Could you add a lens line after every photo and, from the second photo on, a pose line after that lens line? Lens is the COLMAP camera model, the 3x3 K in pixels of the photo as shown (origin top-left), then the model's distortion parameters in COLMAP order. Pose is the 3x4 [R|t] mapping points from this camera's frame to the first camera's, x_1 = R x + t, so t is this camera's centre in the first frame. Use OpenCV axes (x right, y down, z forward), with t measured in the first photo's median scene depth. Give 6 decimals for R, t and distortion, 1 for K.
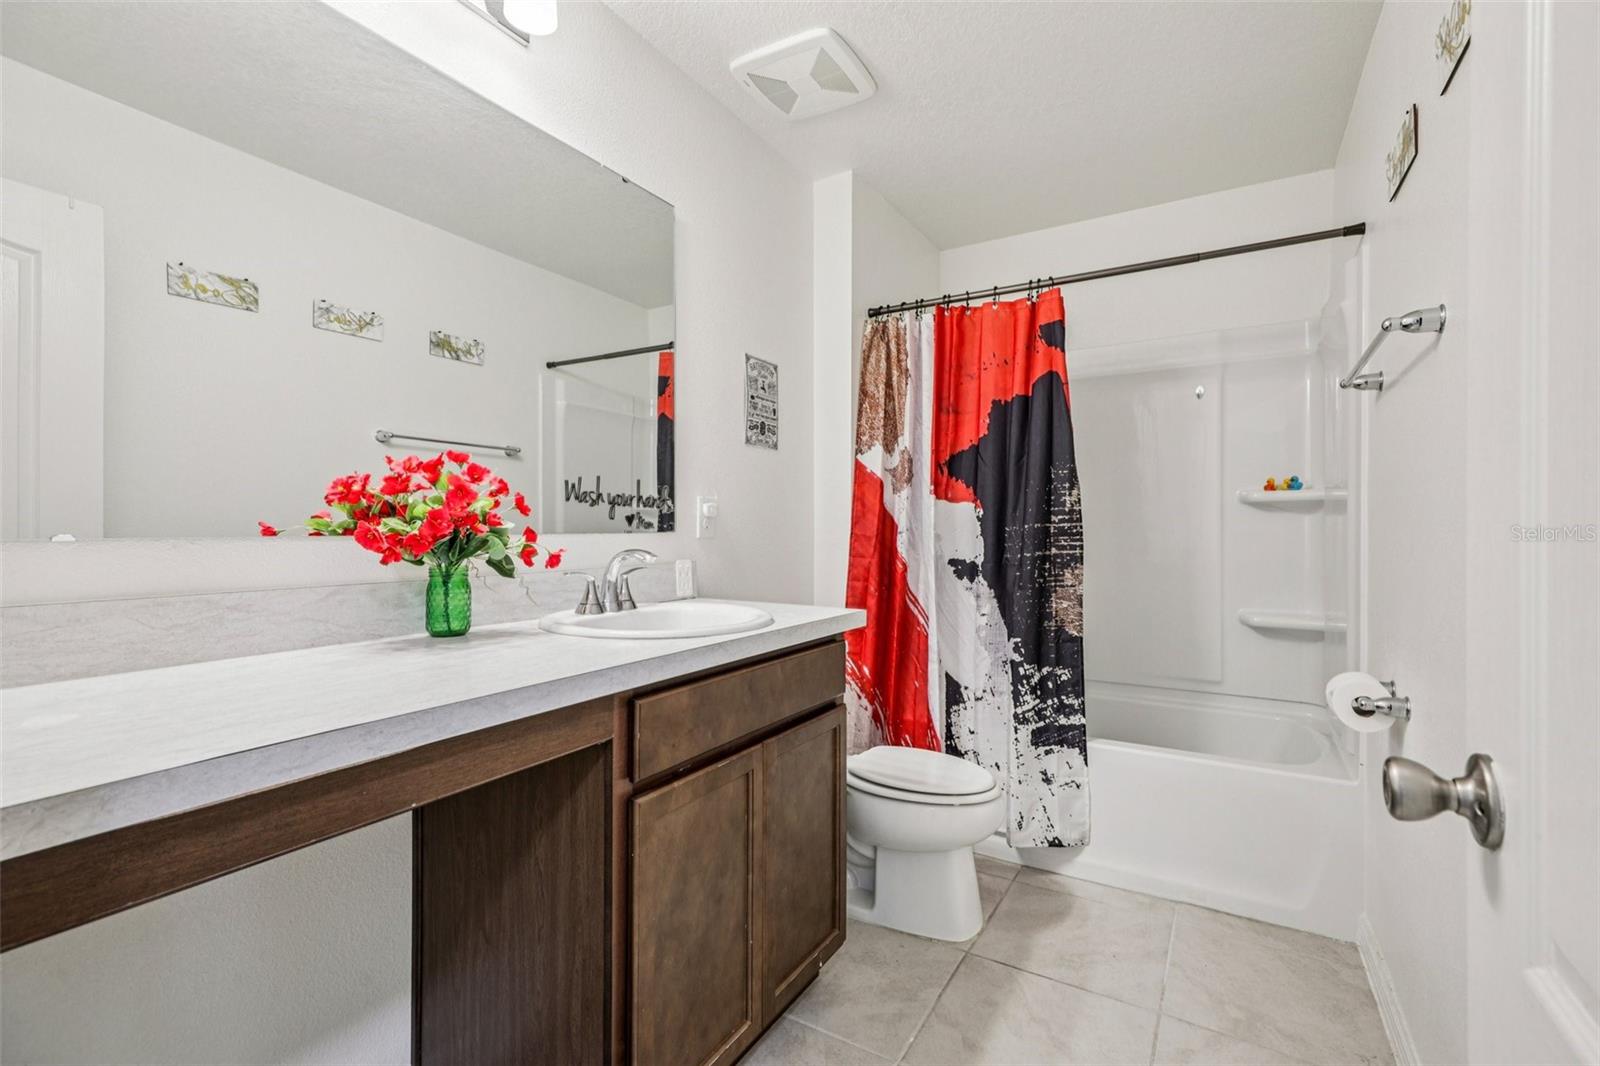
lens RADIAL K [[732.5, 0, 803.2], [0, 732.5, 527.1], [0, 0, 1]] dist [0.003782, 0.000165]
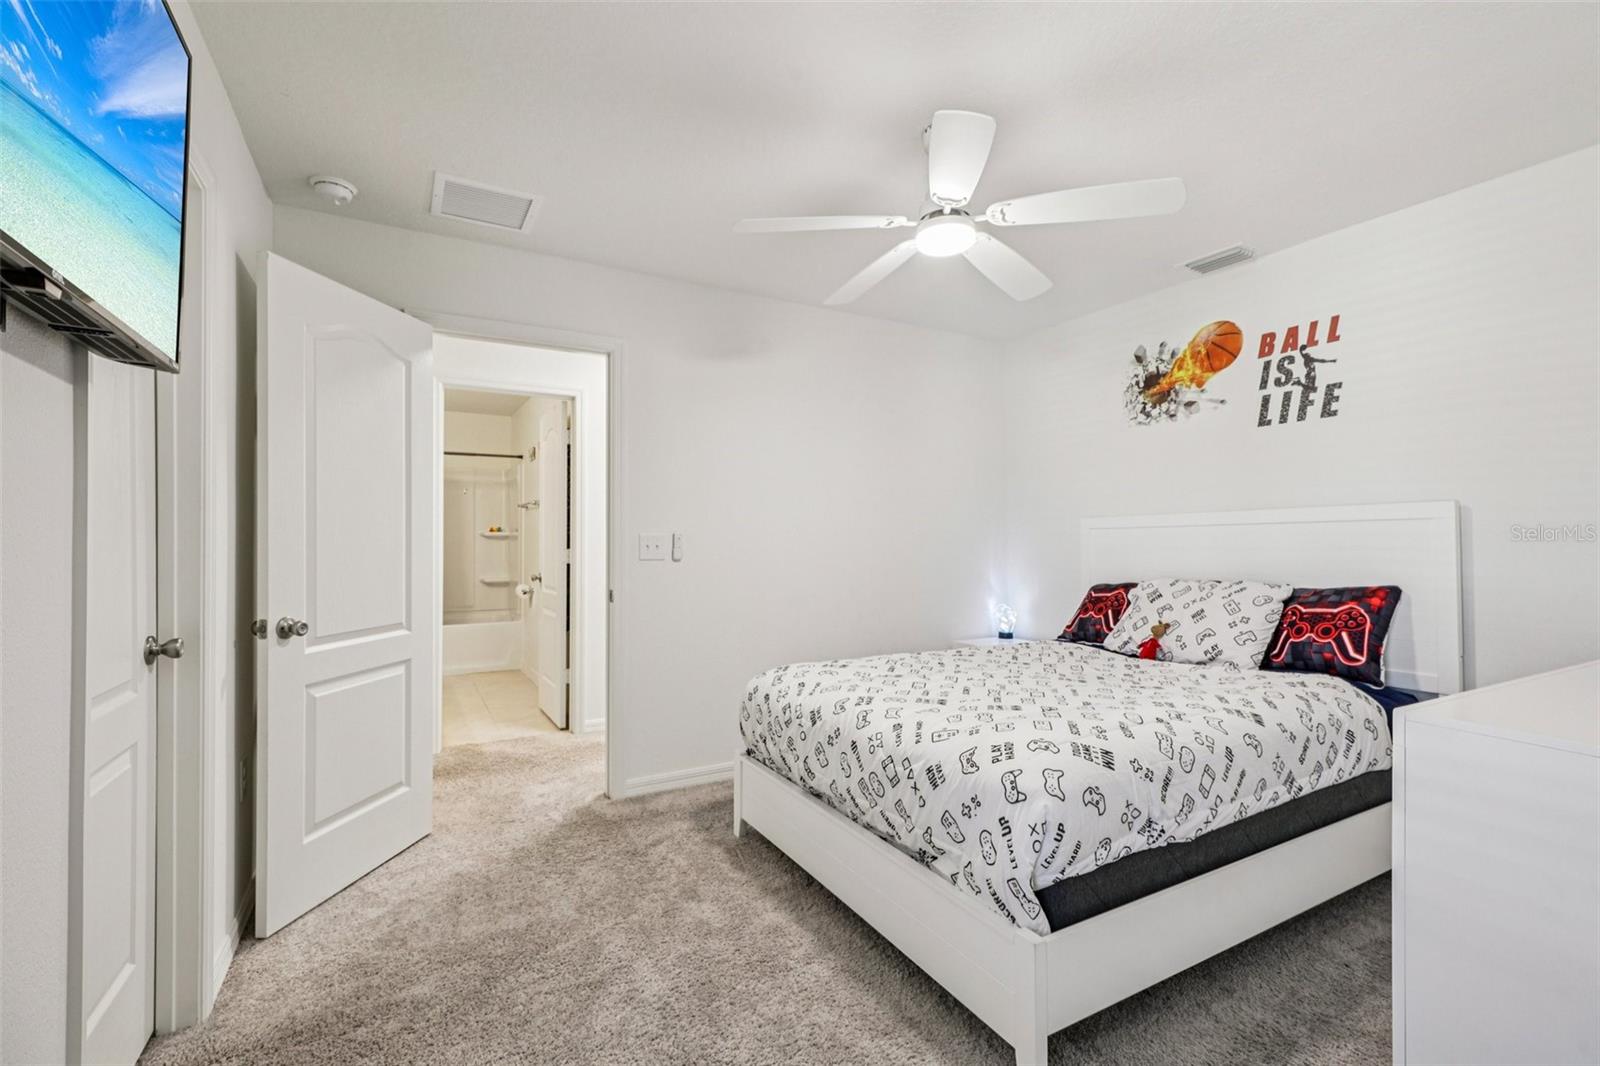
lens RADIAL K [[732.5, 0, 802.5], [0, 732.5, 532.3], [0, 0, 1]] dist [0.003782, 0.000165]
pose [[0.505081, 0.003447, 0.863065, -1.141139], [0.003165, 0.999978, -0.005846, -0.029147], [-0.863066, 0.005684, 0.505059, -1.383554]]
